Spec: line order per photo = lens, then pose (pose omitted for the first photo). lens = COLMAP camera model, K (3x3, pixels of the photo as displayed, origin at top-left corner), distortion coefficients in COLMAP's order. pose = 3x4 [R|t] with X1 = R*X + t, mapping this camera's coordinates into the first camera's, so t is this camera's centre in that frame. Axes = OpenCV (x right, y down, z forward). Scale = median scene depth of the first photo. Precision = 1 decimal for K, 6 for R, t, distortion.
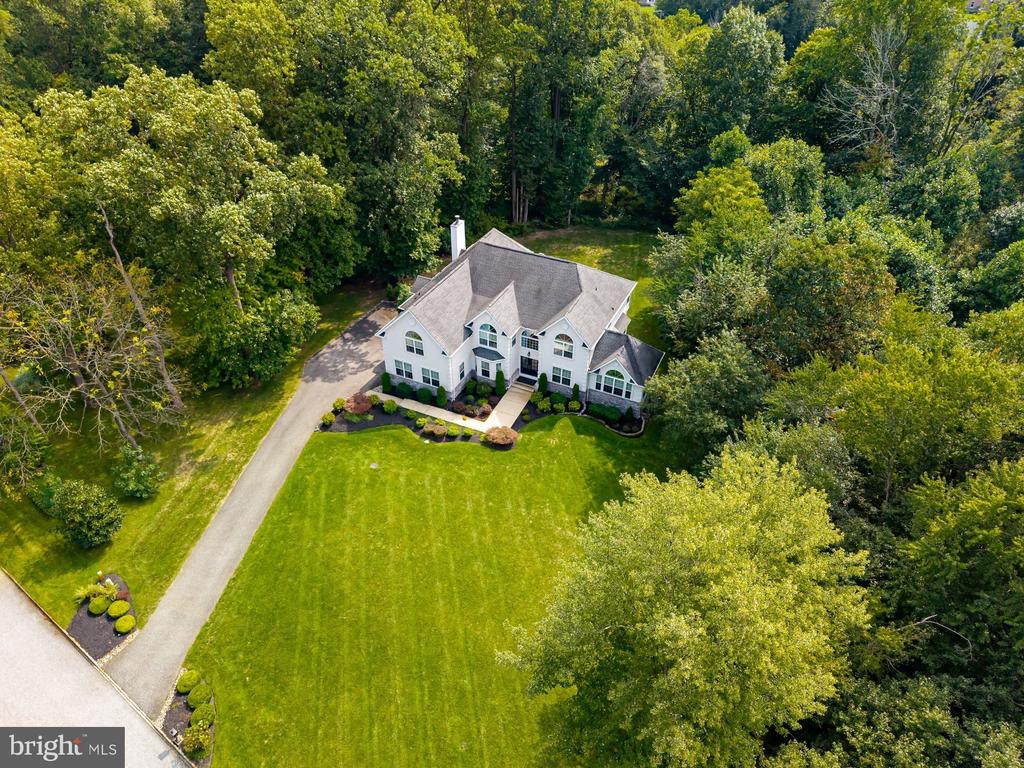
lens RADIAL K [[680.5, 0, 516.3], [0, 680.5, 369.7], [0, 0, 1]] dist [0.000772, -0.000802]
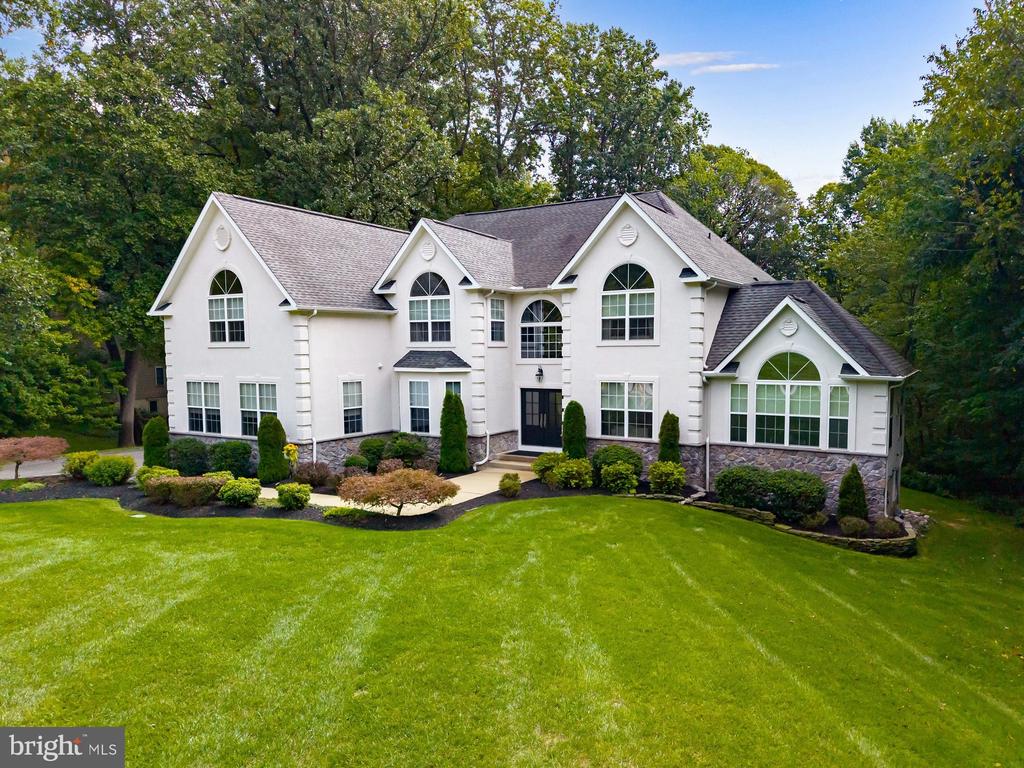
lens RADIAL K [[724.9, 0, 546.1], [0, 724.9, 396.5], [0, 0, 1]] dist [0.008927, 0.001024]
pose [[0.995459, -0.010116, -0.094652, 0.061266], [-0.042387, 0.843215, -0.535903, 0.205558], [0.085233, 0.537482, 0.838957, 0.693140]]
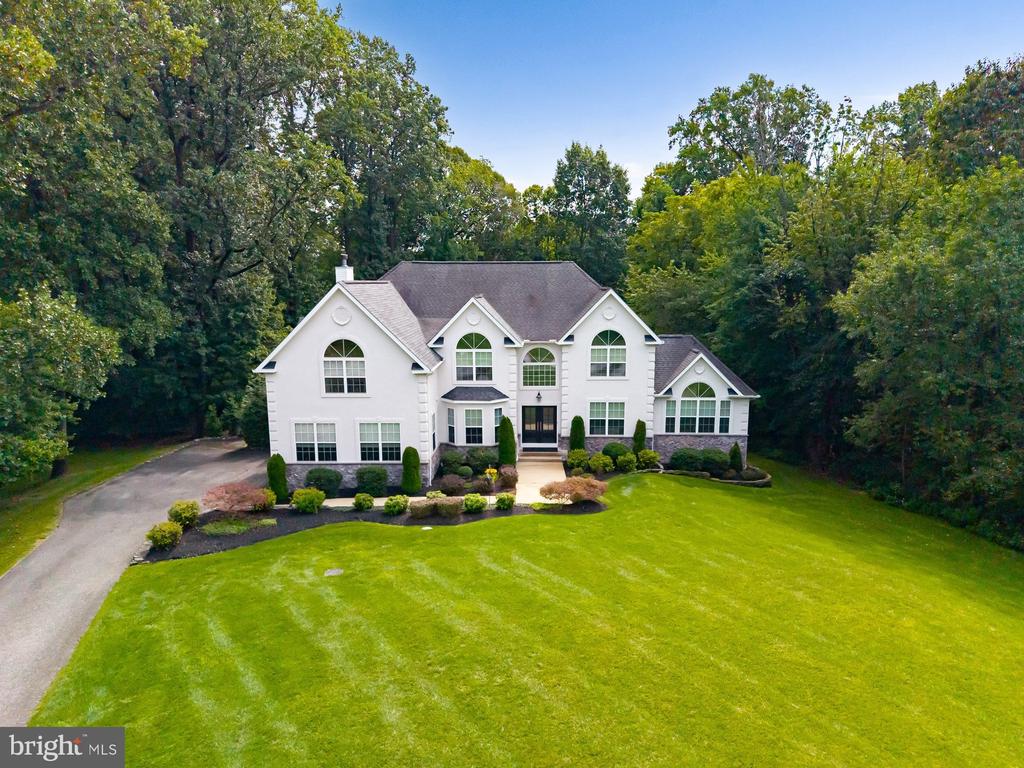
lens RADIAL K [[729.4, 0, 520.5], [0, 729.4, 400.4], [0, 0, 1]] dist [0.014361, -0.000880]
pose [[0.915217, -0.082681, 0.394389, -0.240401], [0.251180, 0.882372, -0.397904, 0.222115], [-0.315099, 0.463231, 0.828329, 0.520678]]
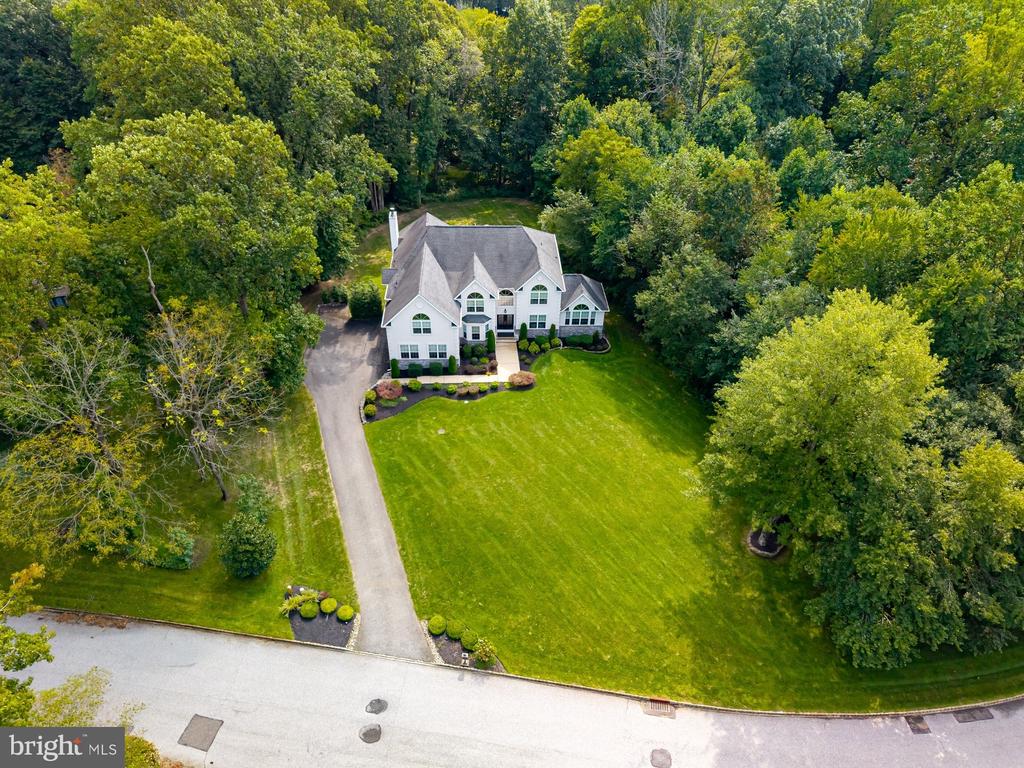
lens RADIAL K [[685.4, 0, 512.0], [0, 685.4, 384.0], [0, 0, 1]] dist [0.004748, 0.000425]
pose [[0.886082, -0.282554, 0.367454, -0.452322], [0.267102, 0.959128, 0.093431, -0.009863], [-0.378835, 0.015360, 0.925337, -0.095711]]
